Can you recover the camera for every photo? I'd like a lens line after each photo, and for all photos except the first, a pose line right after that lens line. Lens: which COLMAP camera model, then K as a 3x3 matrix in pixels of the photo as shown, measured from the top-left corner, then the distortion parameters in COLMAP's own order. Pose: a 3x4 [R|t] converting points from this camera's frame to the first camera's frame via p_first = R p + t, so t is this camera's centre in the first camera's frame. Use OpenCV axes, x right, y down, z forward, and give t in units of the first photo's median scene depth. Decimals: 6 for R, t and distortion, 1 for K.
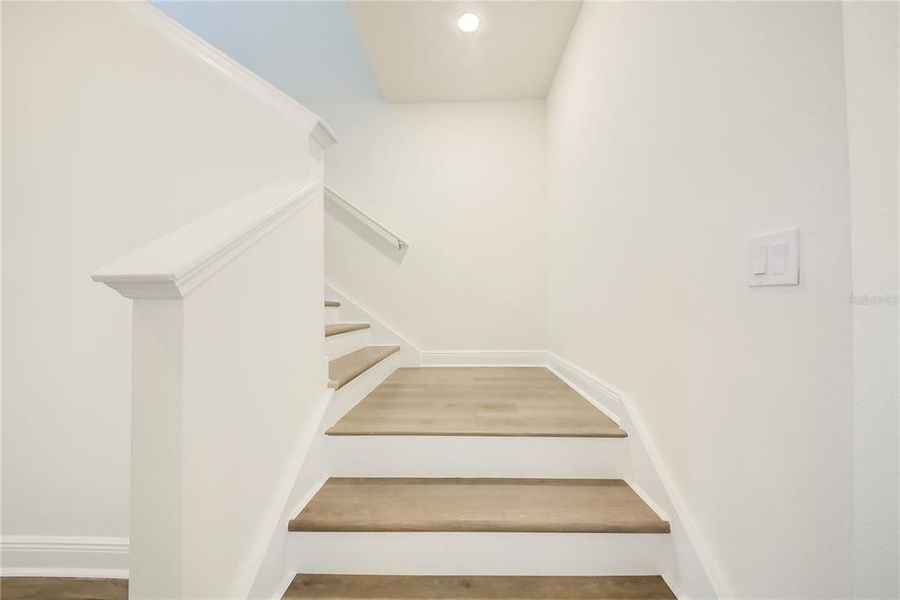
lens RADIAL K [[314.2, 0, 449.5], [0, 314.2, 303.6], [0, 0, 1]] dist [0.000948, -0.000174]
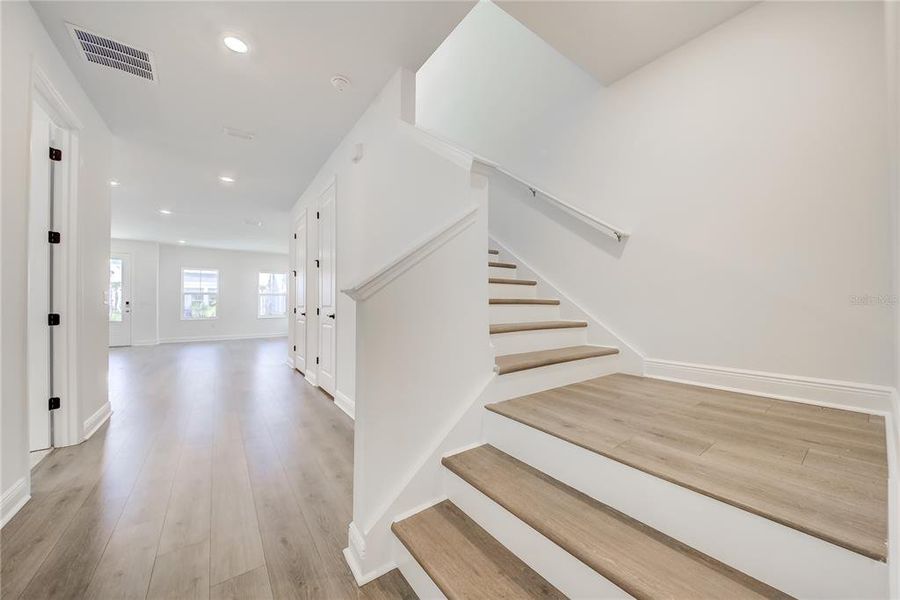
lens RADIAL K [[314.2, 0, 450.8], [0, 314.2, 303.3], [0, 0, 1]] dist [0.000948, -0.000174]
pose [[0.620006, 0.004027, -0.784587, 0.407550], [-0.001681, 0.999991, 0.003804, 0.002151], [0.784596, -0.001040, 0.620007, 0.110601]]
